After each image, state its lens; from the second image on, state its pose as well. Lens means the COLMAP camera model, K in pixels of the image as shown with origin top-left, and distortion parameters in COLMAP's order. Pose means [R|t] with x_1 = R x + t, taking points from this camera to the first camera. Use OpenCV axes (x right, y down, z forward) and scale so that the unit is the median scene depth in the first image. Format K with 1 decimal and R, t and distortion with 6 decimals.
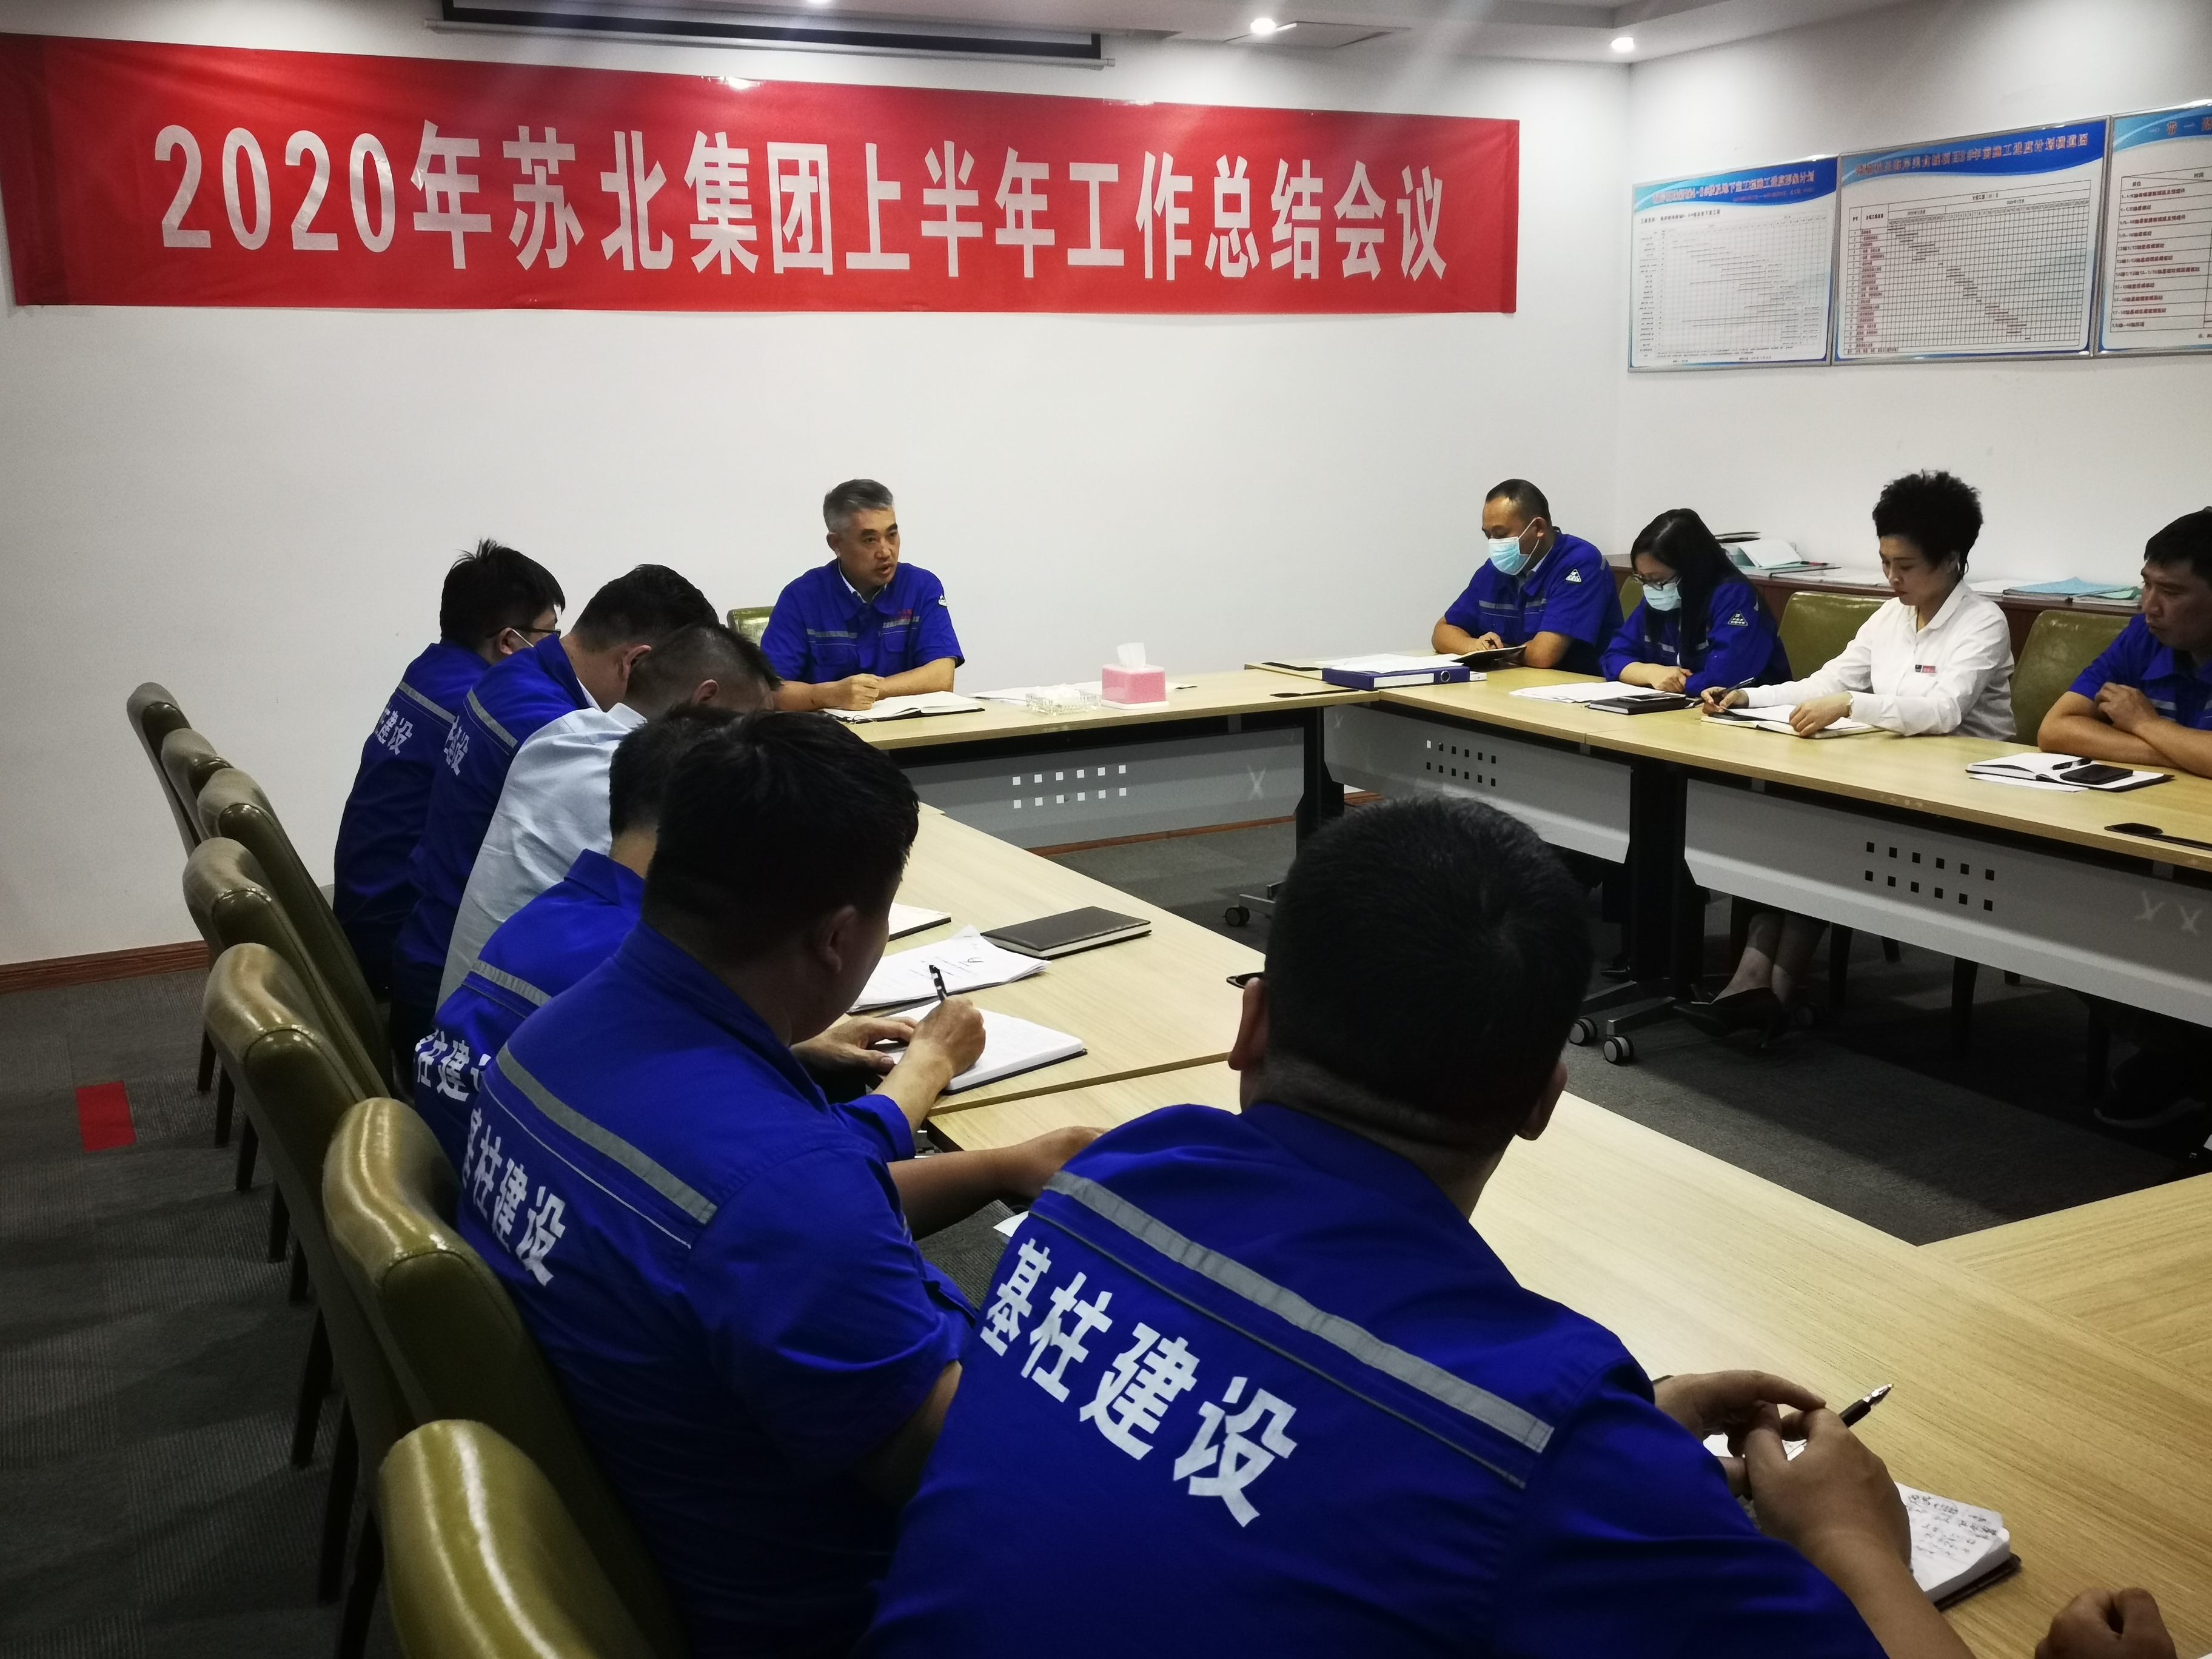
lens RADIAL K [[2150.8, 0, 1106.5], [0, 2150.8, 834.4], [0, 0, 1]] dist [0.013504, 0.000000]
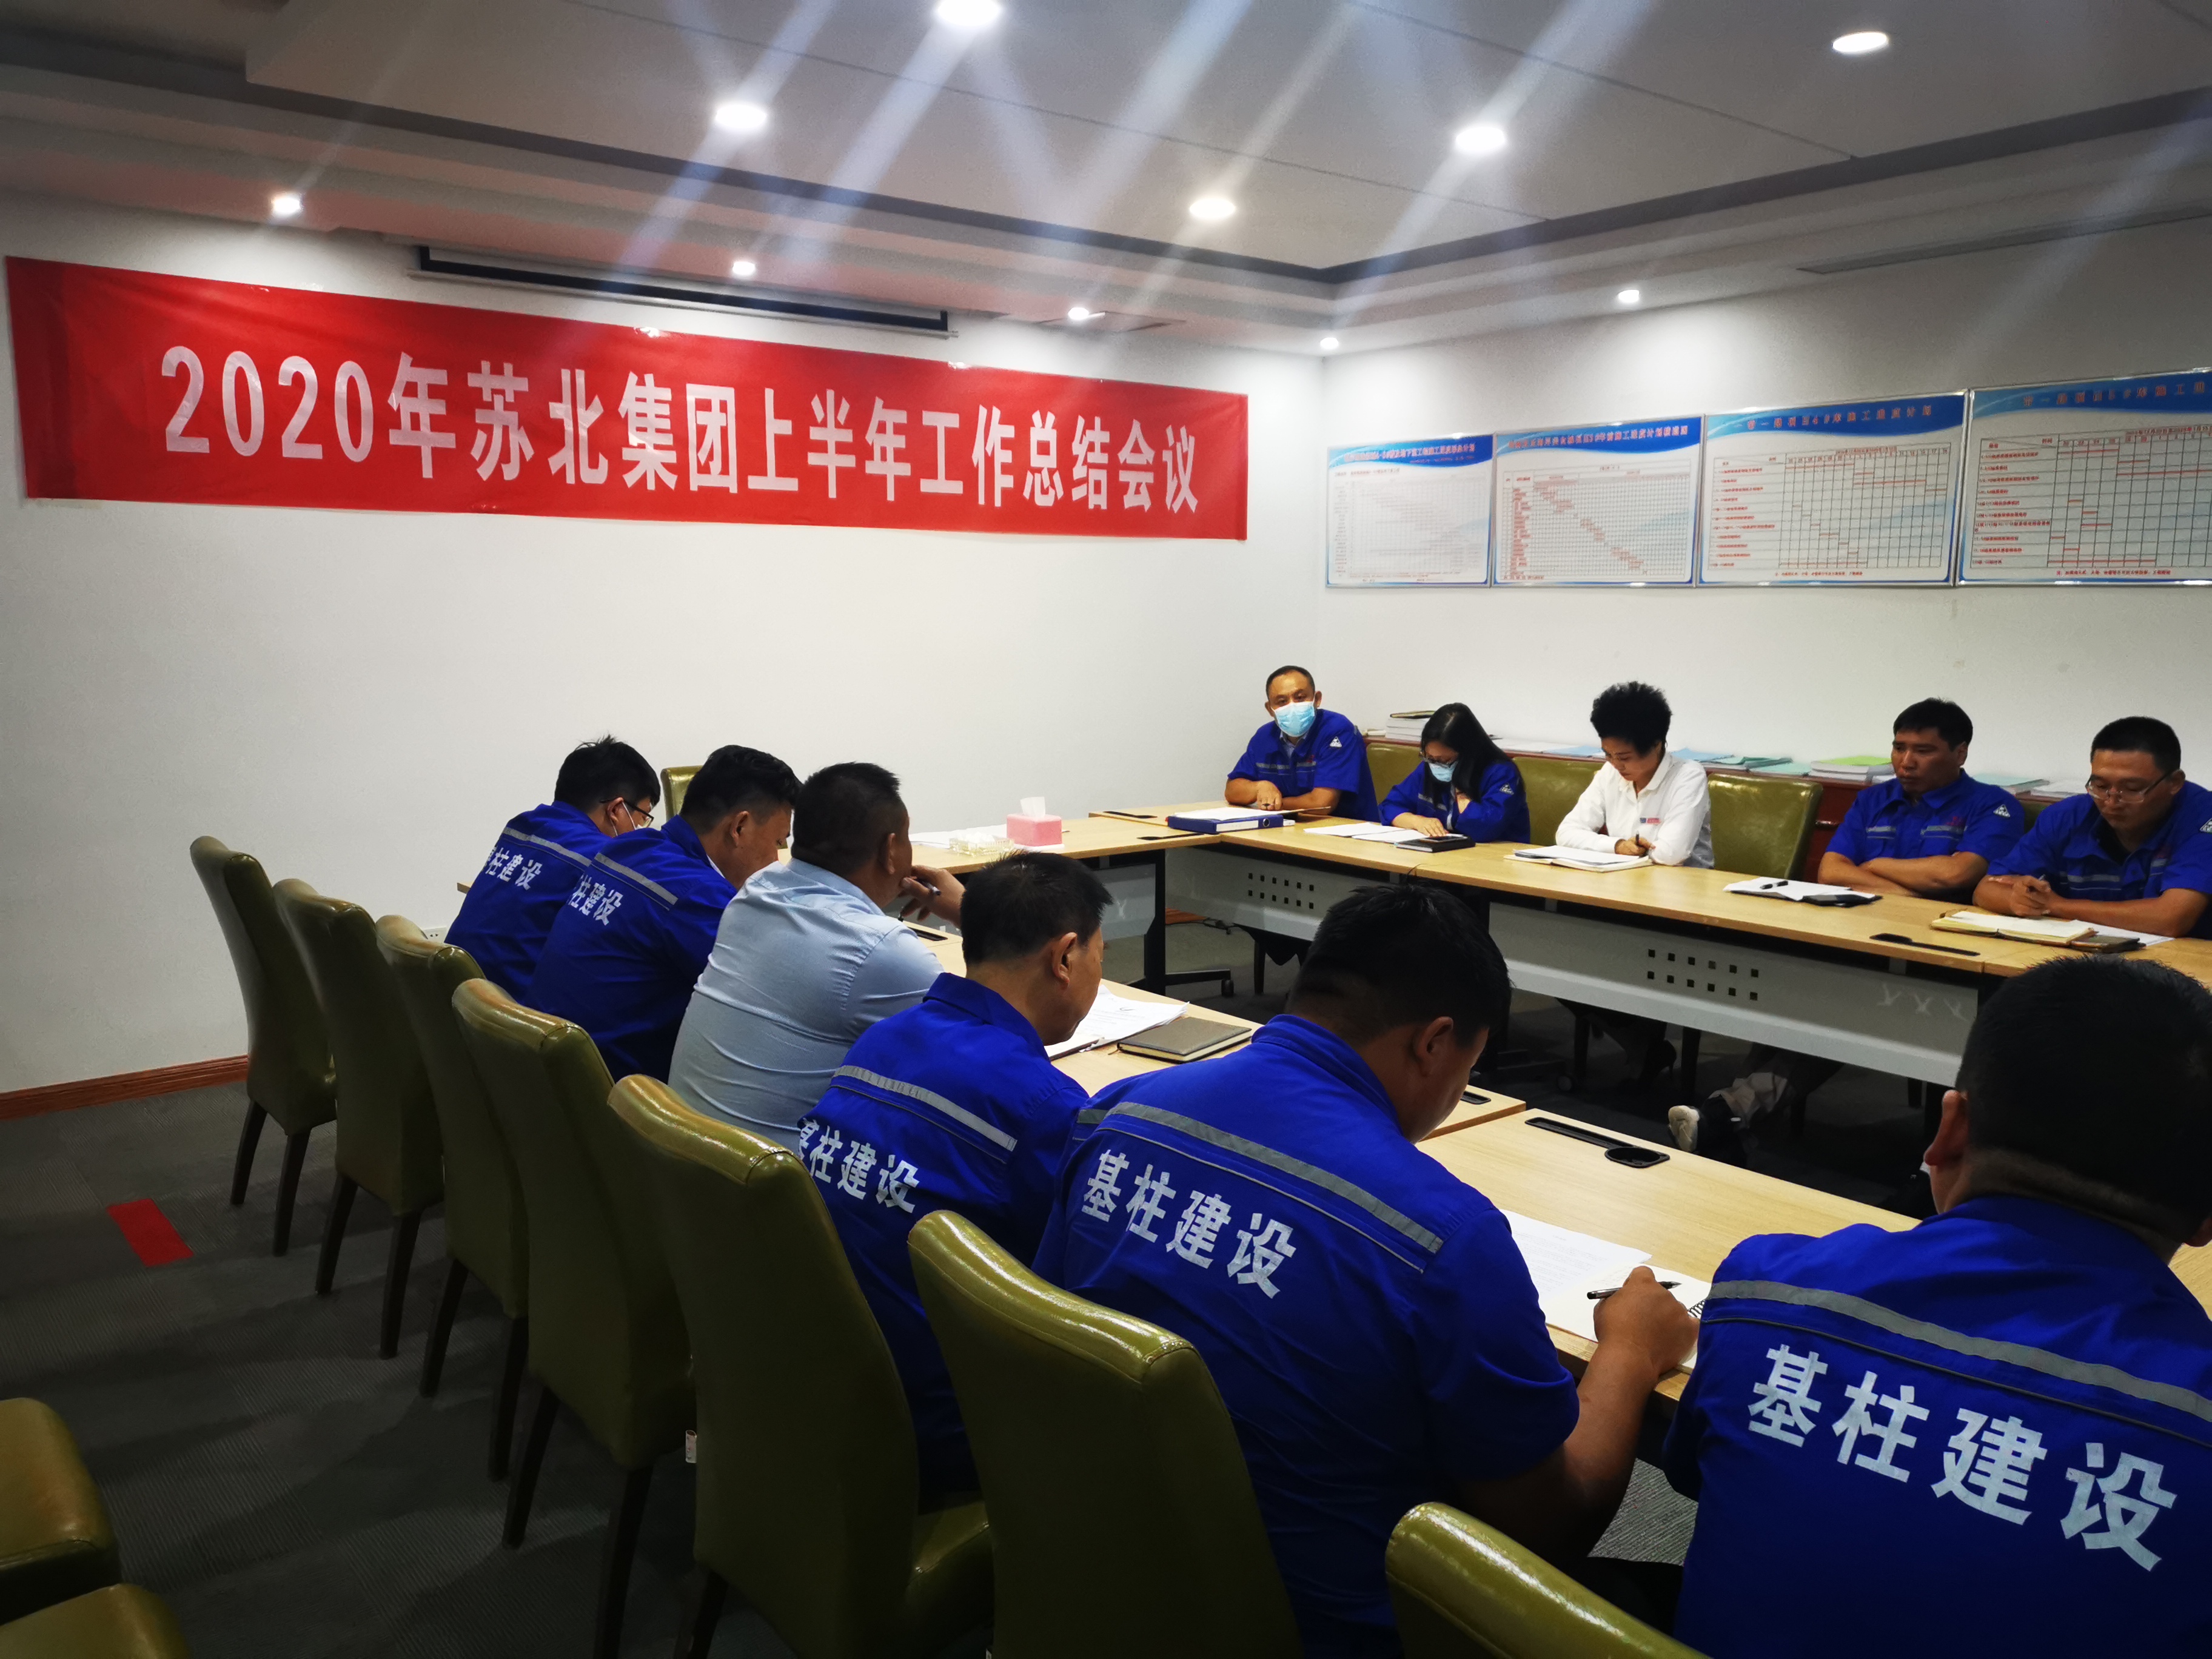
lens RADIAL K [[1706.5, 0, 1103.8], [0, 1706.5, 827.5], [0, 0, 1]] dist [0.004666, -0.023819]
pose [[0.977766, -0.005457, 0.209628, -0.139895], [0.019151, 0.997807, -0.063354, -0.008282], [-0.208823, 0.065960, 0.975726, 0.035589]]
